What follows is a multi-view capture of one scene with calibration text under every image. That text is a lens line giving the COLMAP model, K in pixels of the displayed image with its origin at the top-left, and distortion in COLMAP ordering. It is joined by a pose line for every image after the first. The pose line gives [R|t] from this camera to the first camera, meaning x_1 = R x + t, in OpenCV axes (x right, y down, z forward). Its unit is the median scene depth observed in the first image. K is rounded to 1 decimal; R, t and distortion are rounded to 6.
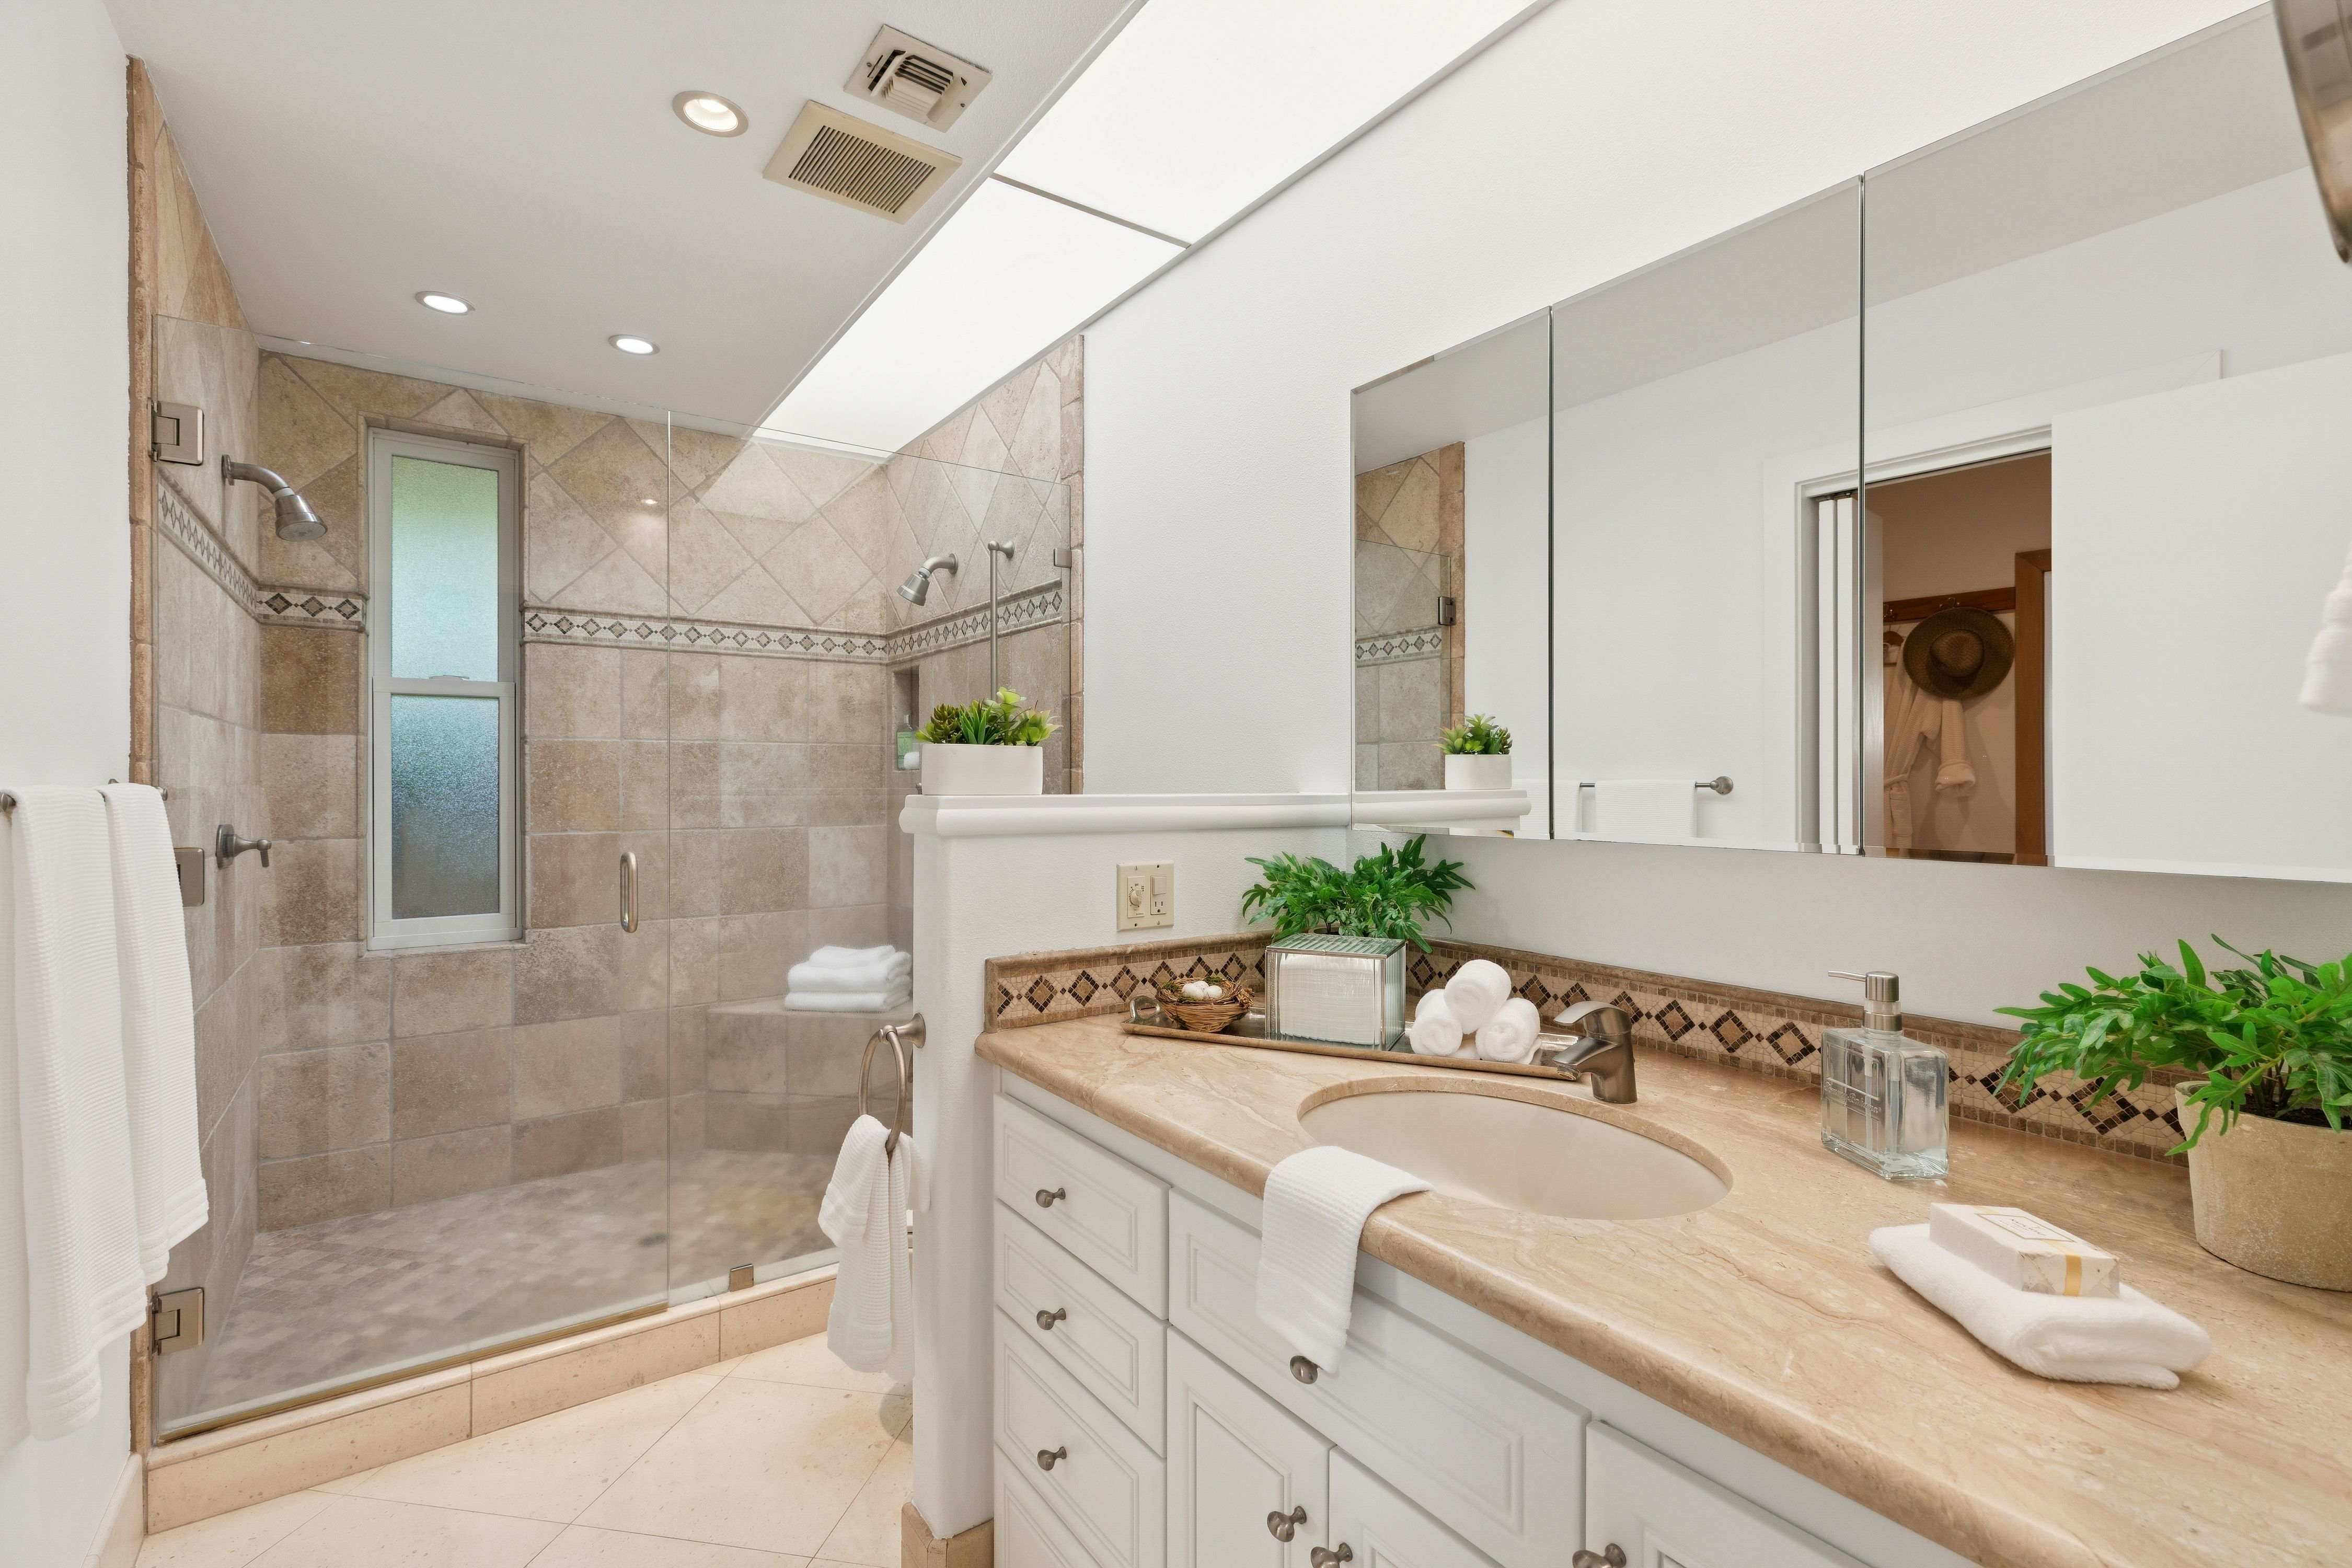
lens RADIAL K [[1051.4, 0, 1177.4], [0, 1051.4, 782.3], [0, 0, 1]] dist [0.002418, -0.000103]
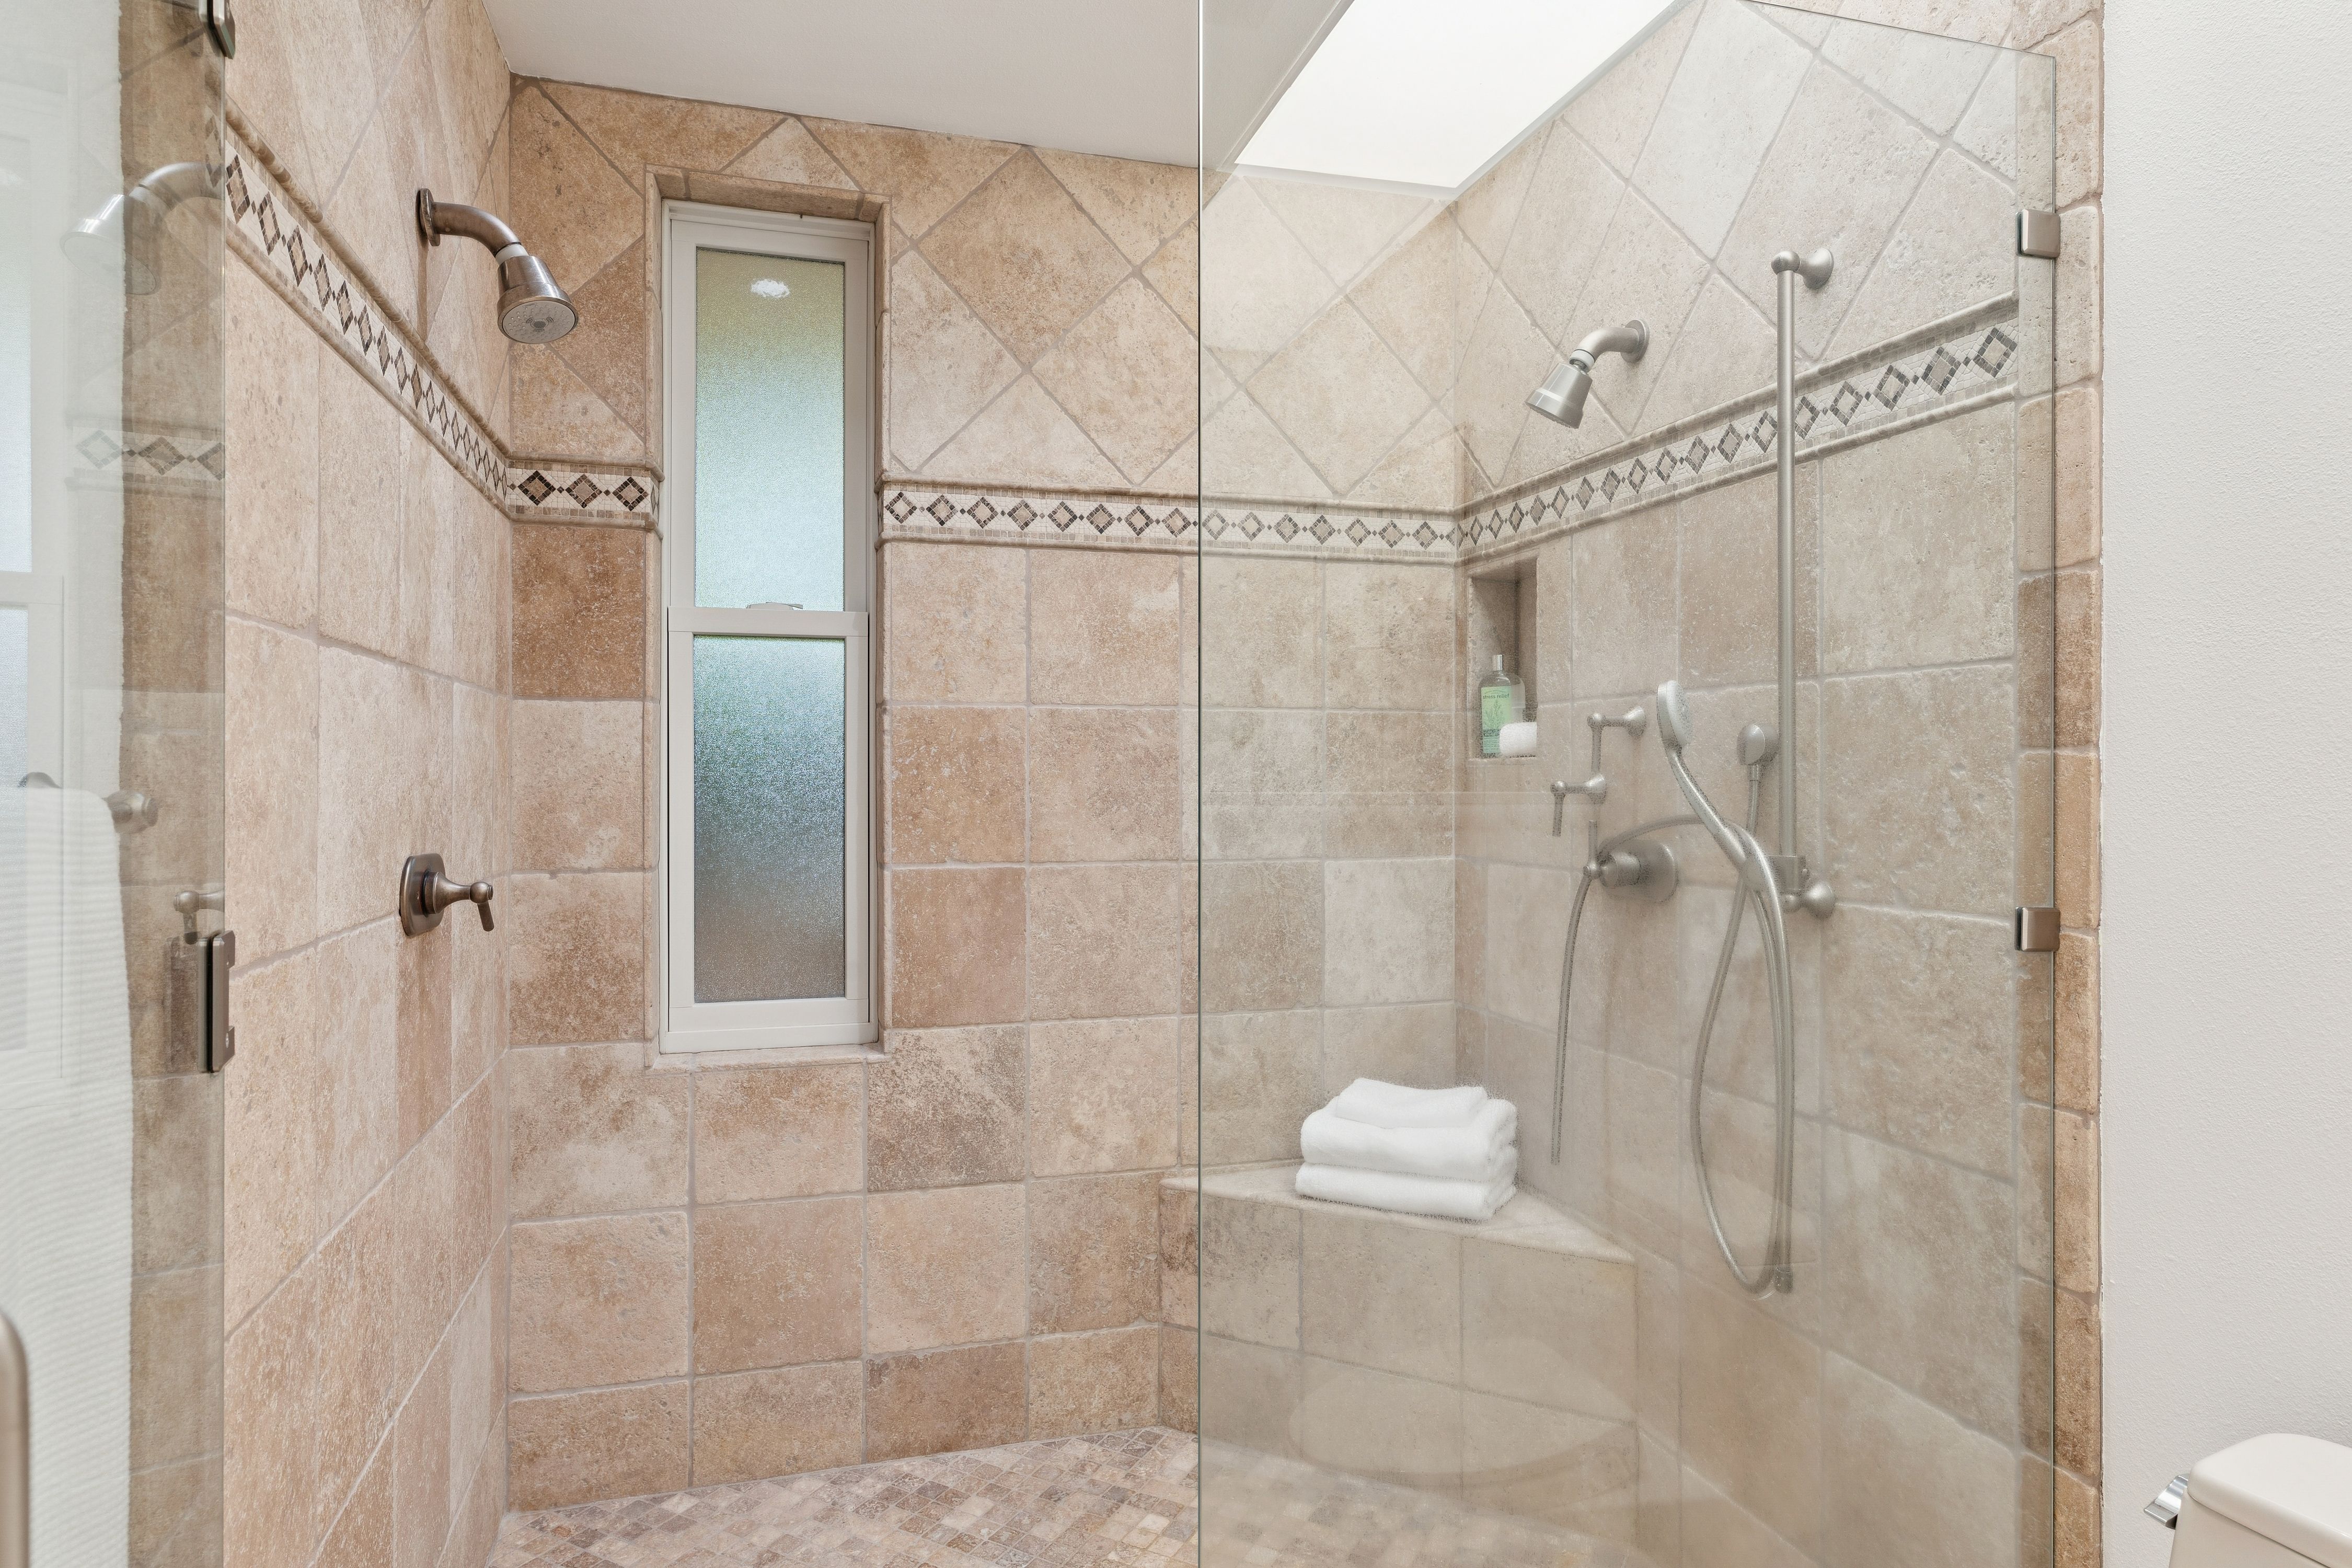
lens RADIAL K [[1413.0, 0, 1177.2], [0, 1413.0, 780.2], [0, 0, 1]] dist [-0.001015, 0.001489]
pose [[0.943344, 0.001744, -0.331812, -0.202536], [-0.001500, 0.999998, 0.000992, -0.000483], [0.331813, -0.000438, 0.943345, 0.308719]]
